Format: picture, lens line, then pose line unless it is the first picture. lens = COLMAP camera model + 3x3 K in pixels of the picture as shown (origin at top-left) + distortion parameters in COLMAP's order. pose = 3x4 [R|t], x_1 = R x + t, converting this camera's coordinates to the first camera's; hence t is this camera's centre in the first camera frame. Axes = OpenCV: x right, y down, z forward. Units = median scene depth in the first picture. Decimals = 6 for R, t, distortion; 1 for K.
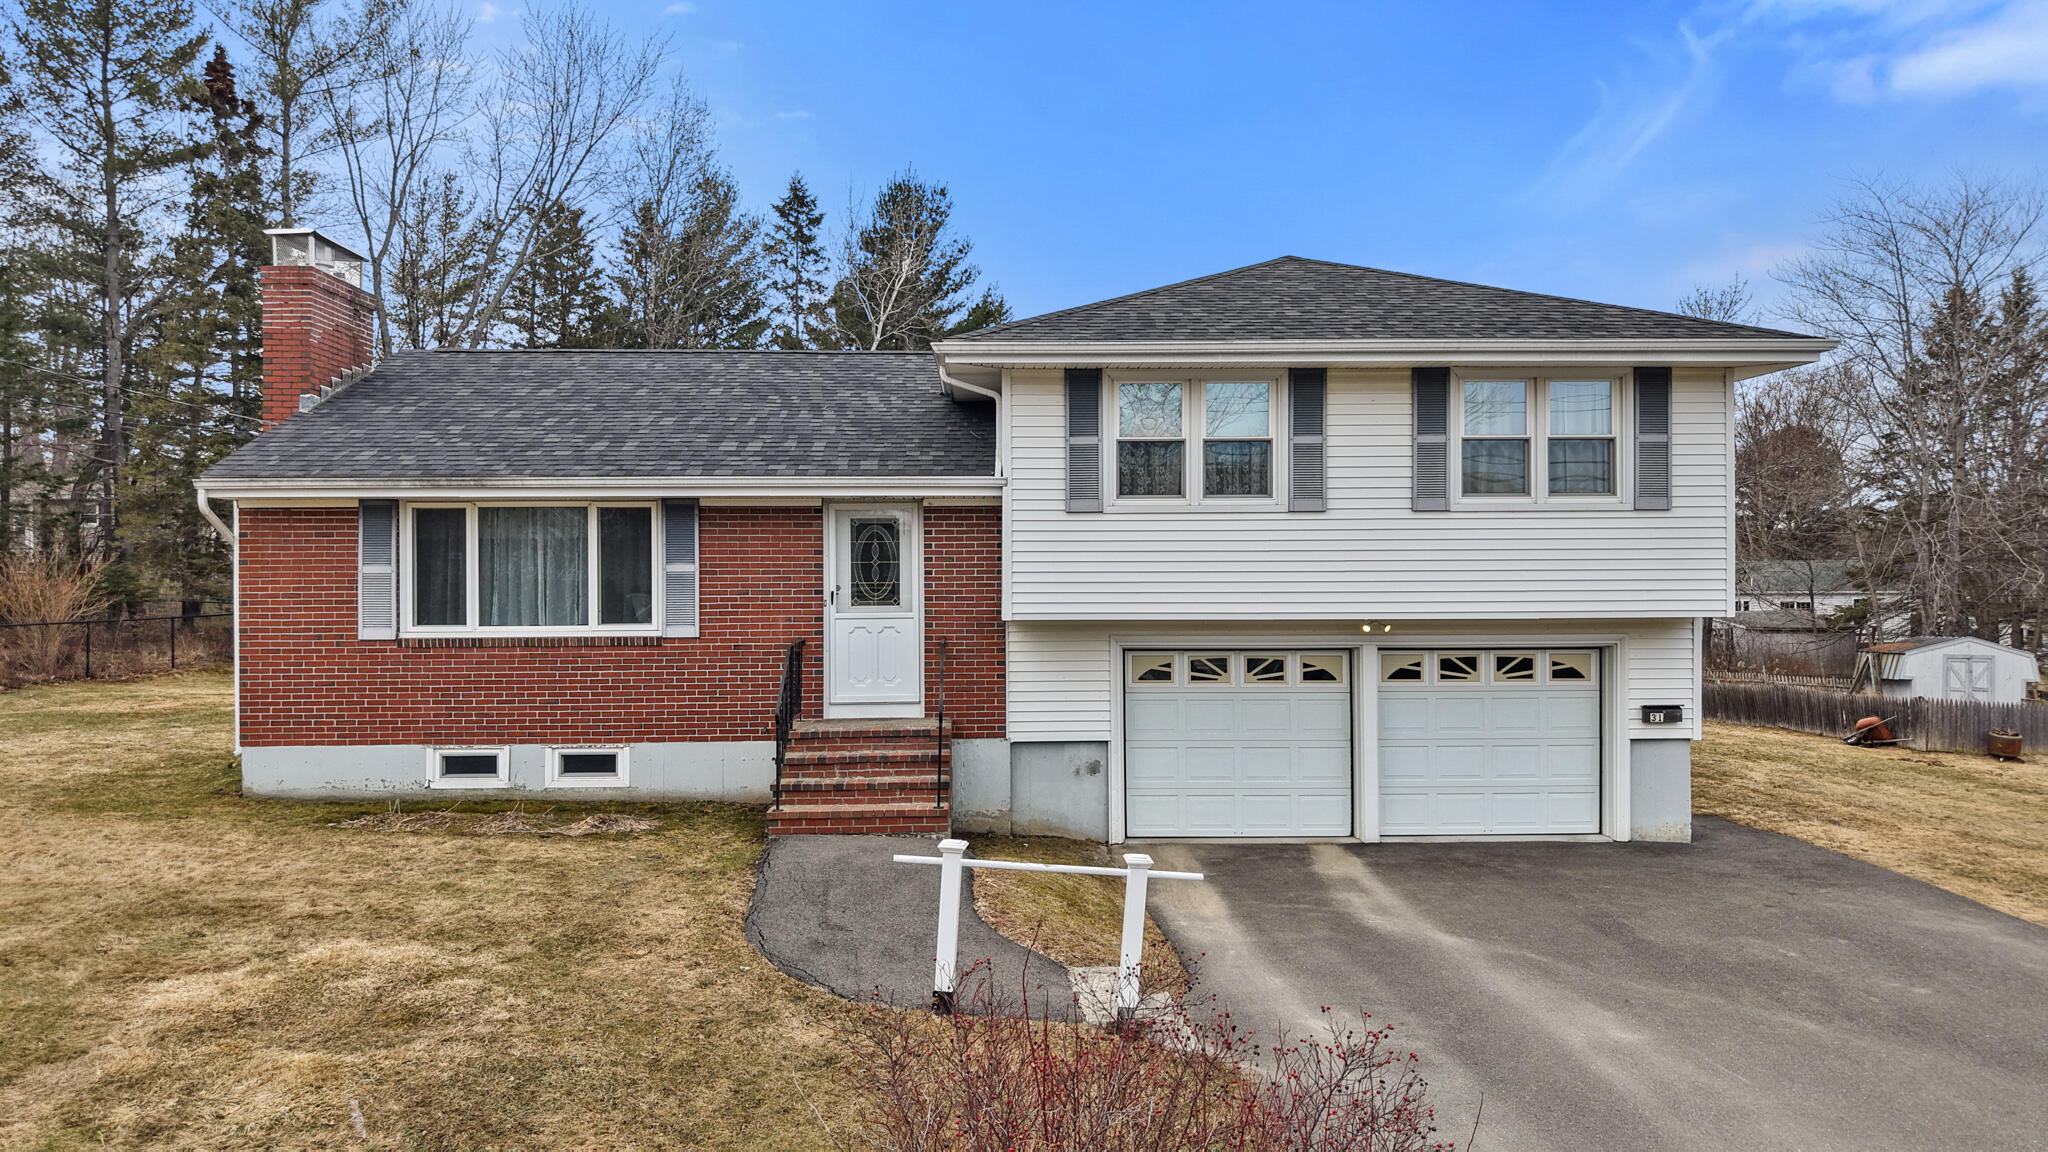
lens RADIAL K [[1377.3, 0, 1023.4], [0, 1377.3, 571.1], [0, 0, 1]] dist [0.008133, -0.010845]
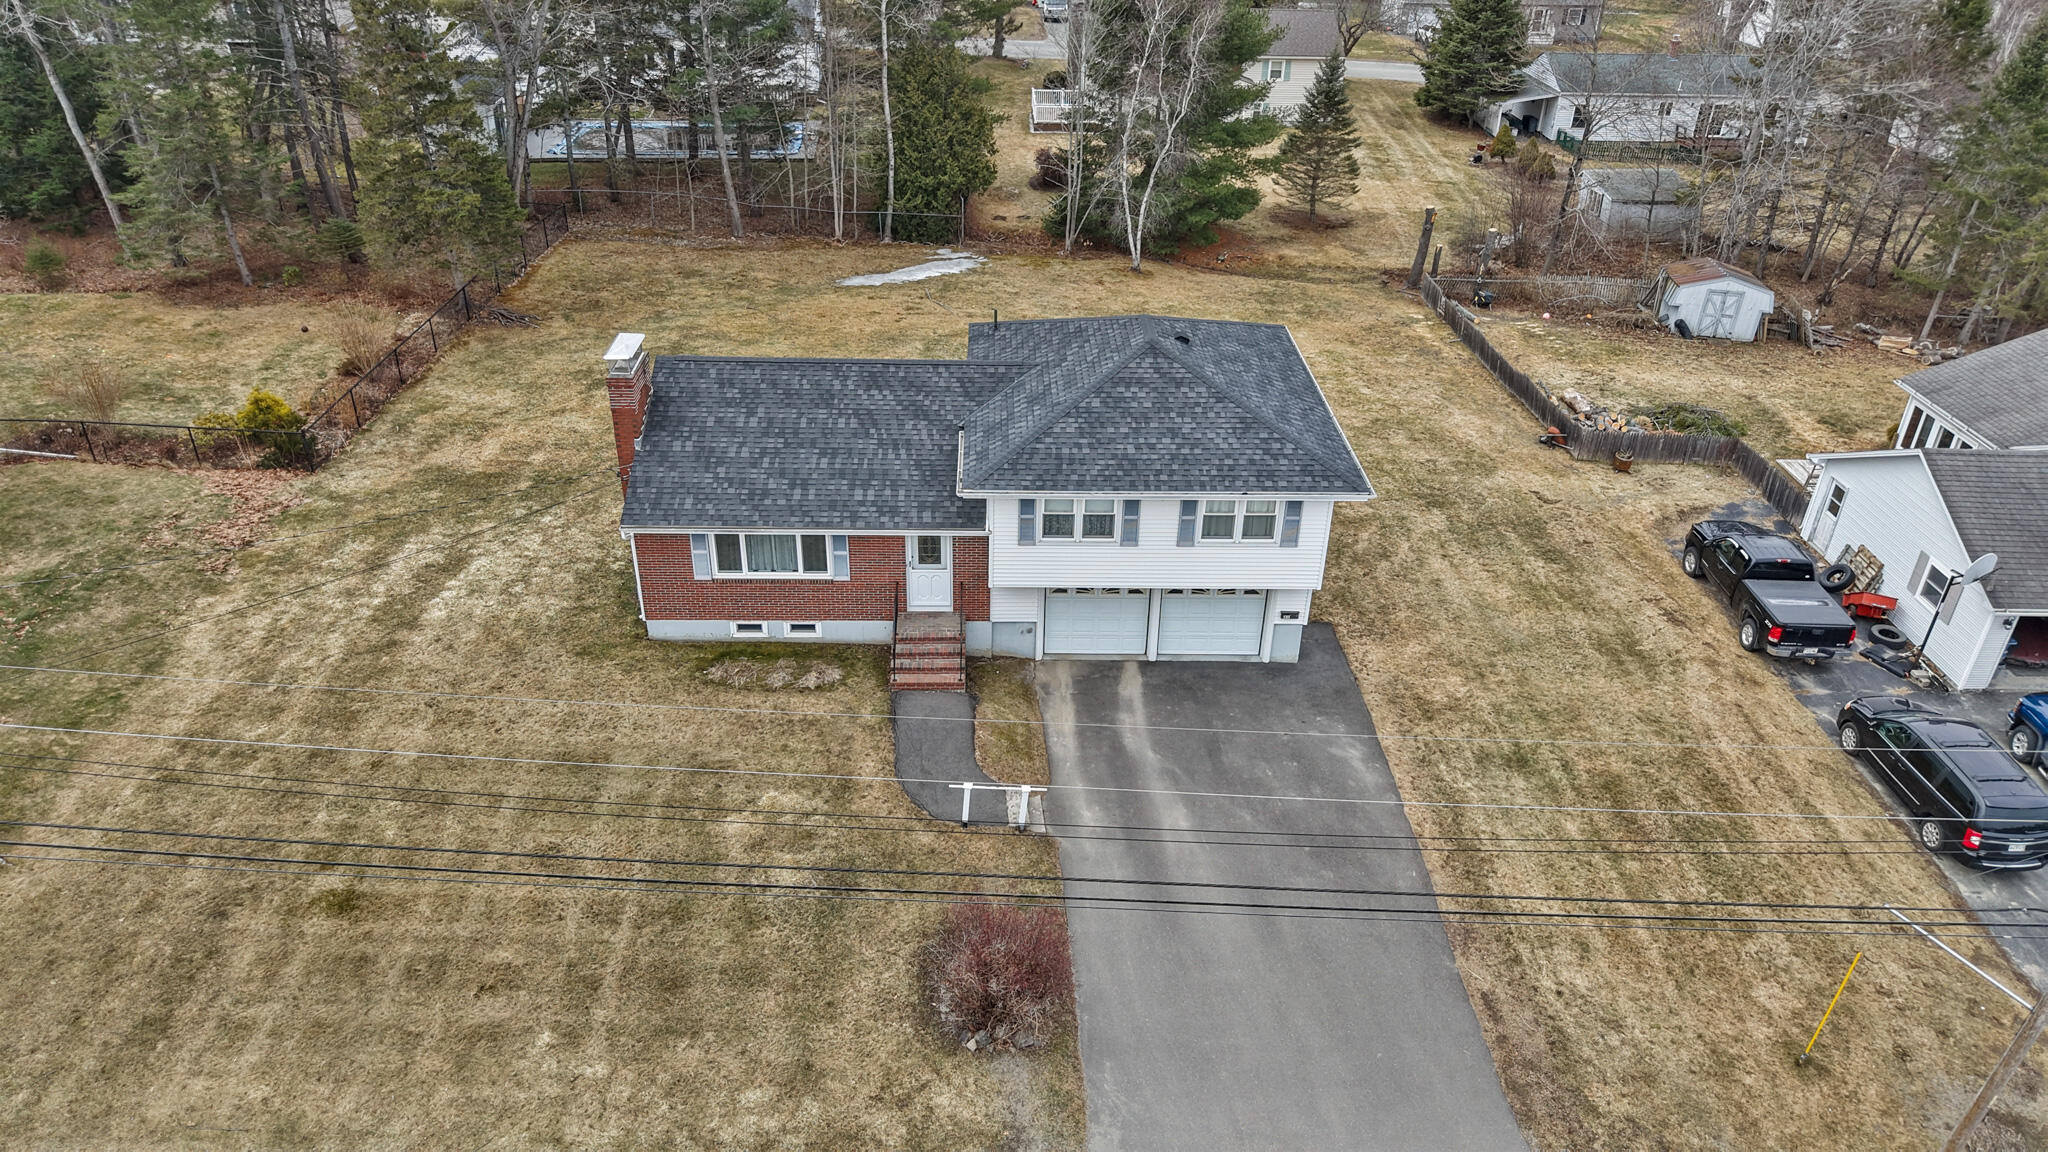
lens RADIAL K [[1375.6, 0, 1026.2], [0, 1375.6, 568.0], [0, 0, 1]] dist [0.031382, -0.054960]
pose [[0.999687, 0.024434, 0.005287, 0.031864], [-0.023818, 0.866655, 0.498340, -1.062353], [0.007594, -0.498310, 0.866966, -0.878162]]
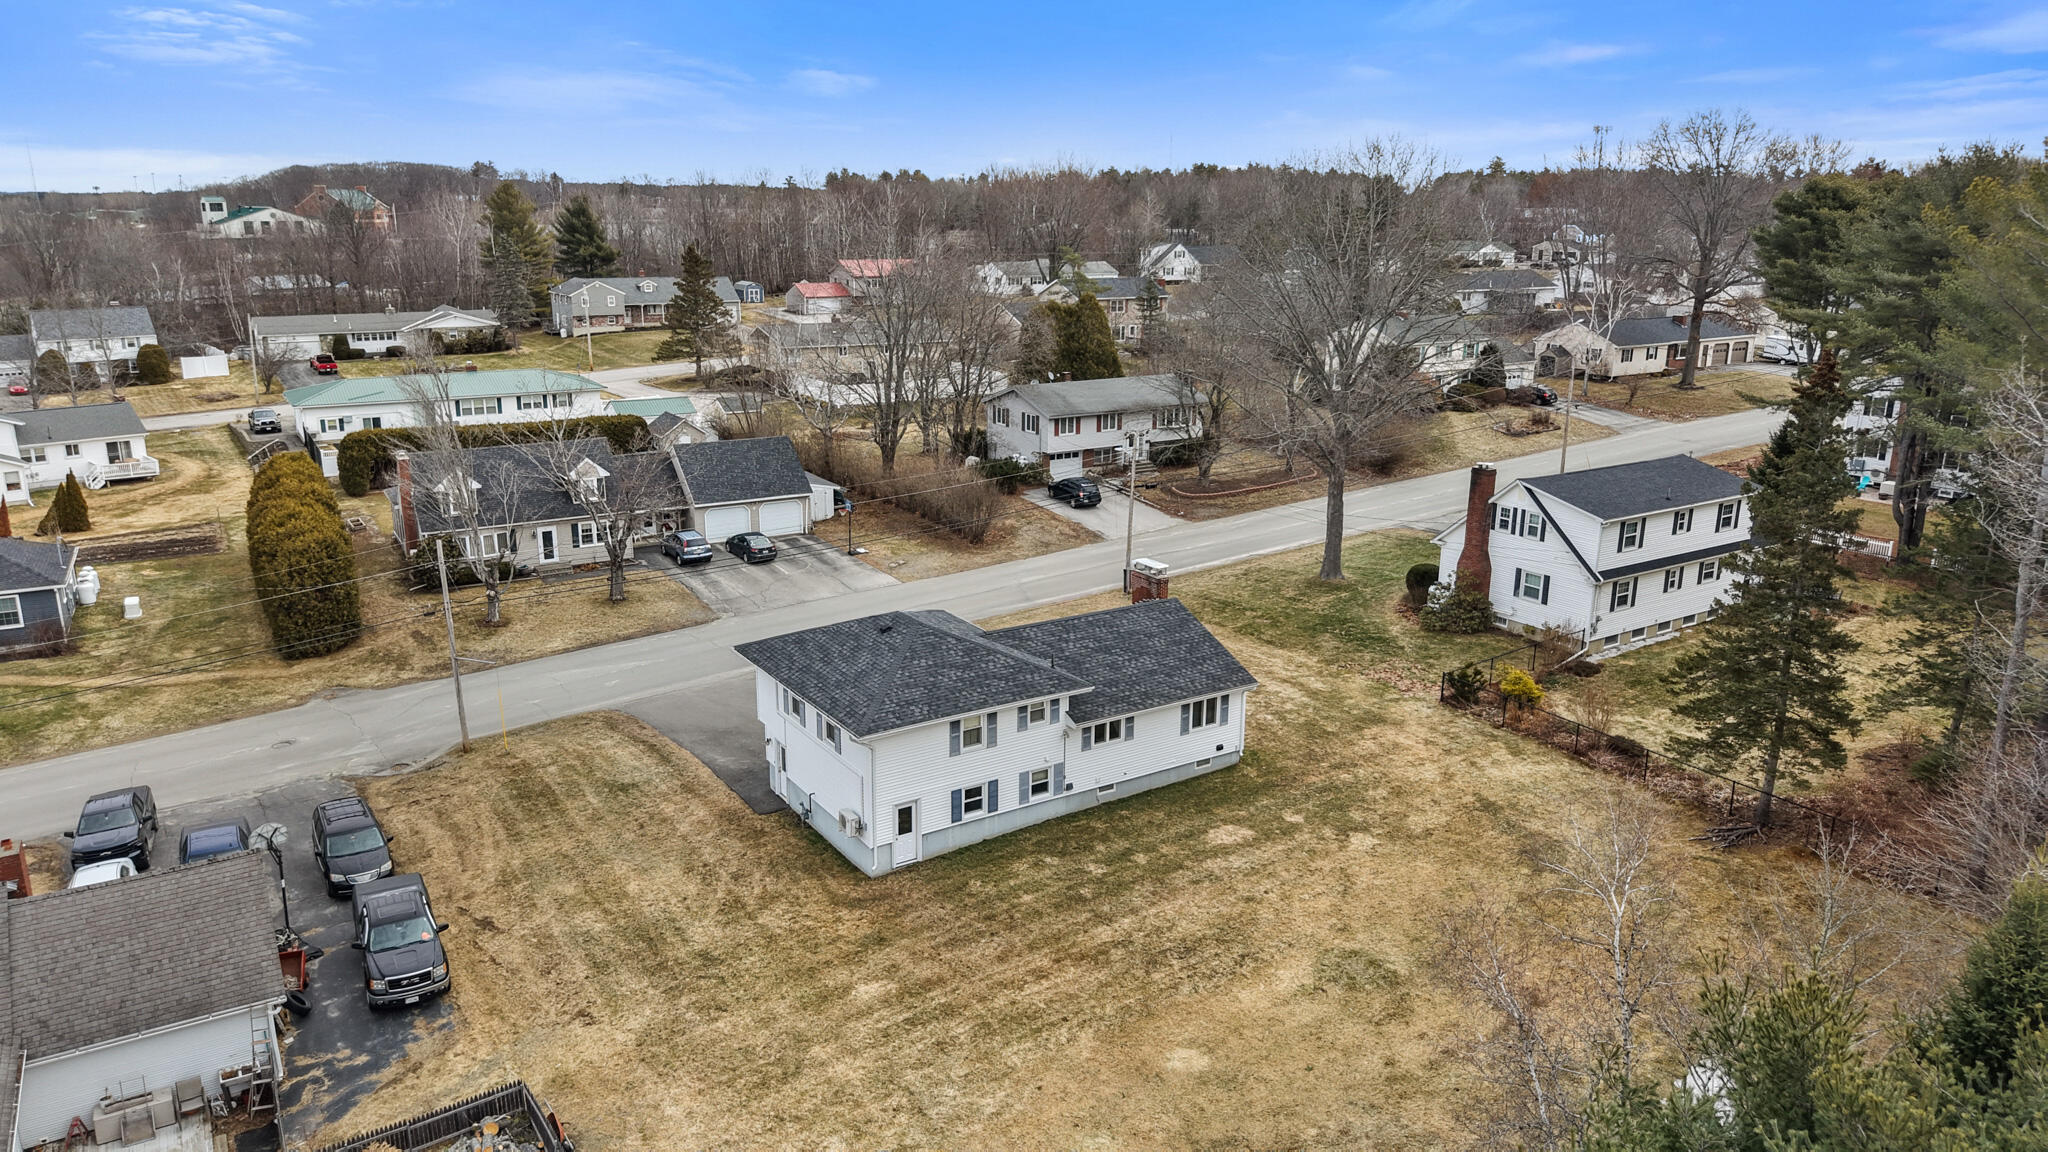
lens RADIAL K [[1377.3, 0, 1023.4], [0, 1377.3, 571.1], [0, 0, 1]] dist [0.008133, -0.010845]
pose [[-0.856322, 0.129861, -0.499849, 1.624732], [-0.004856, 0.965802, 0.259235, -1.236827], [0.516420, 0.224415, -0.826407, 4.132657]]
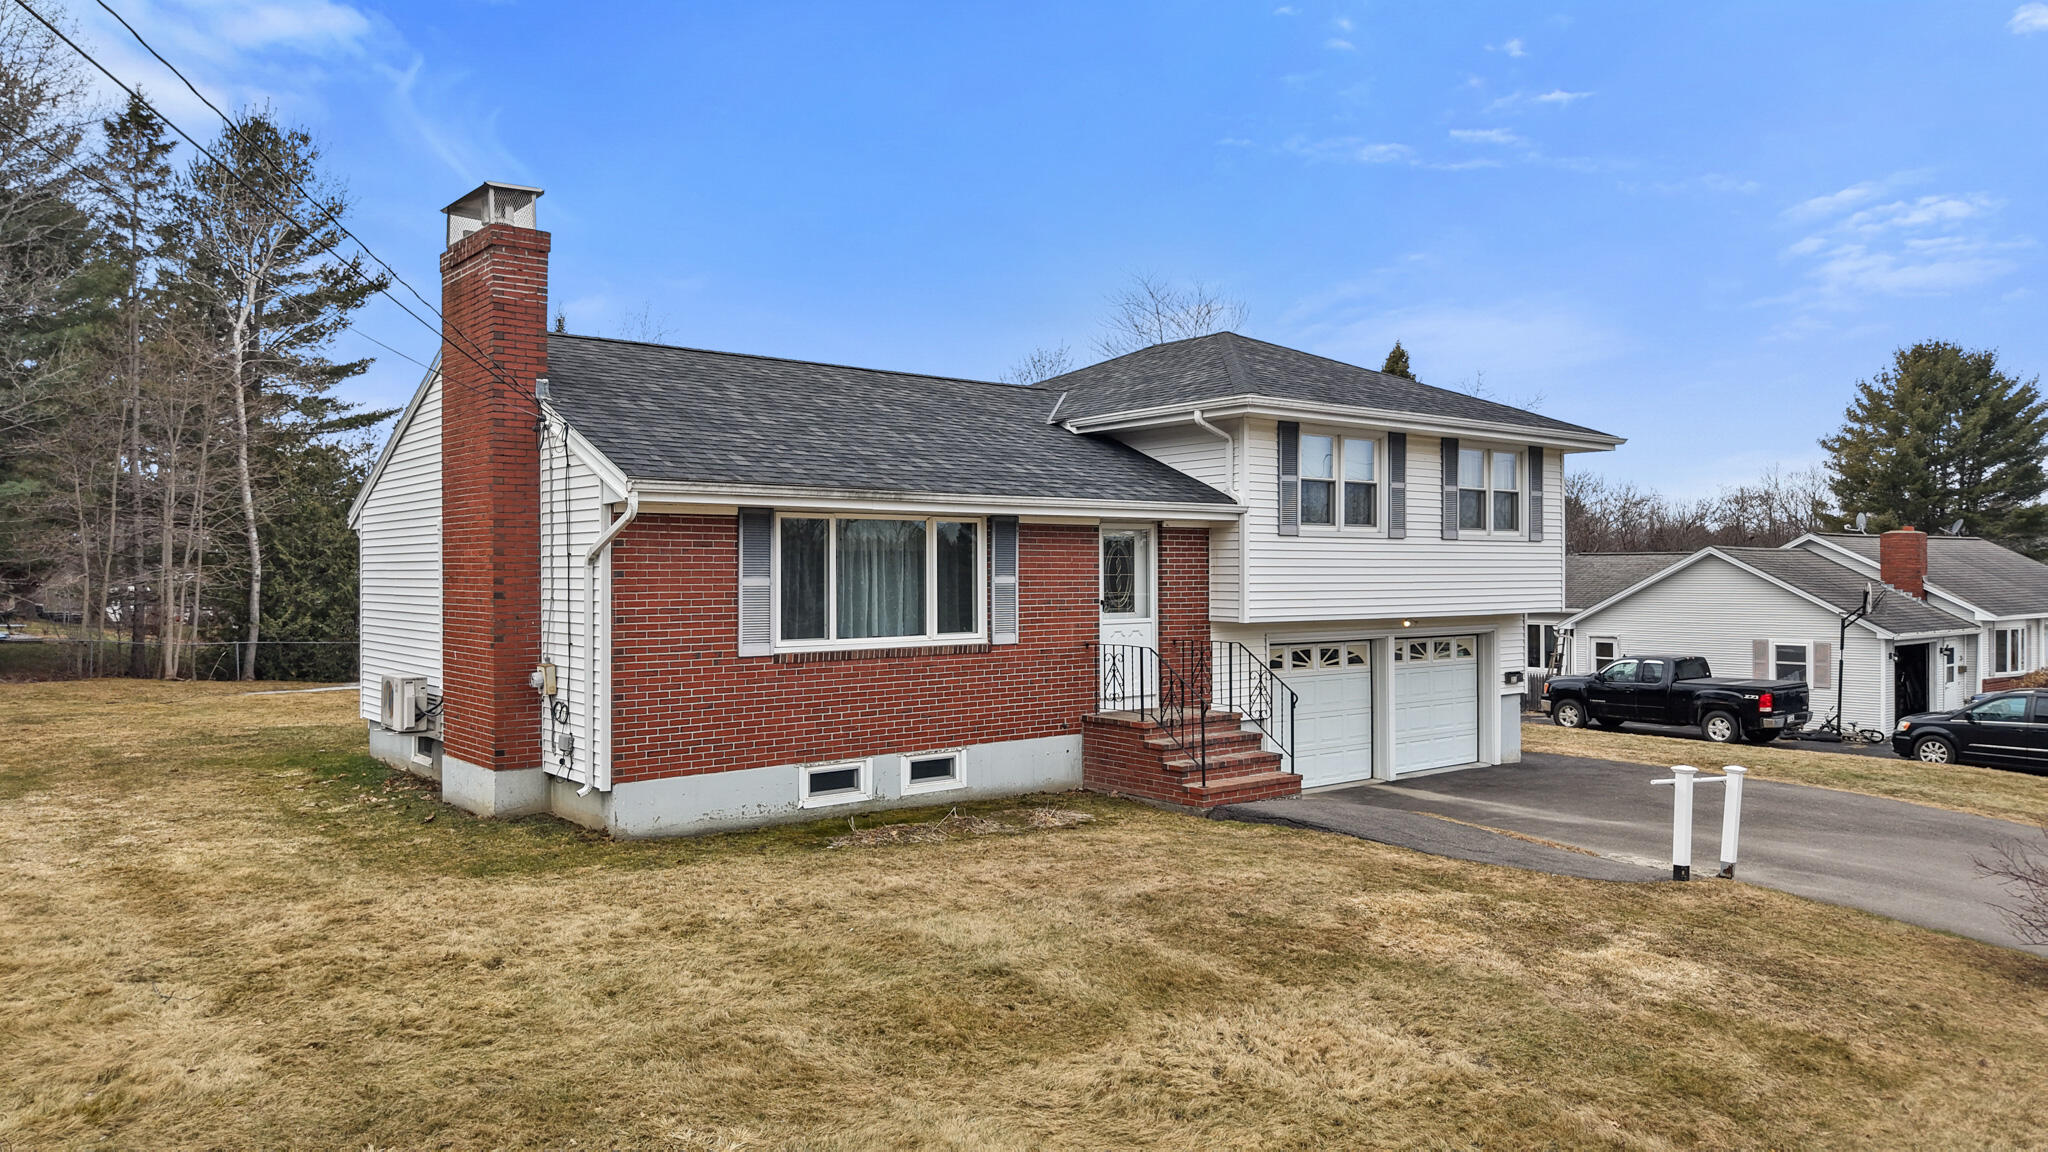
lens RADIAL K [[1348.9, 0, 1014.0], [0, 1348.9, 573.2], [0, 0, 1]] dist [0.131456, -0.211756]
pose [[0.796169, 0.001712, 0.605072, -0.884487], [-0.002344, 0.999997, 0.000255, -0.007823], [-0.605069, -0.001622, 0.796171, 0.152941]]
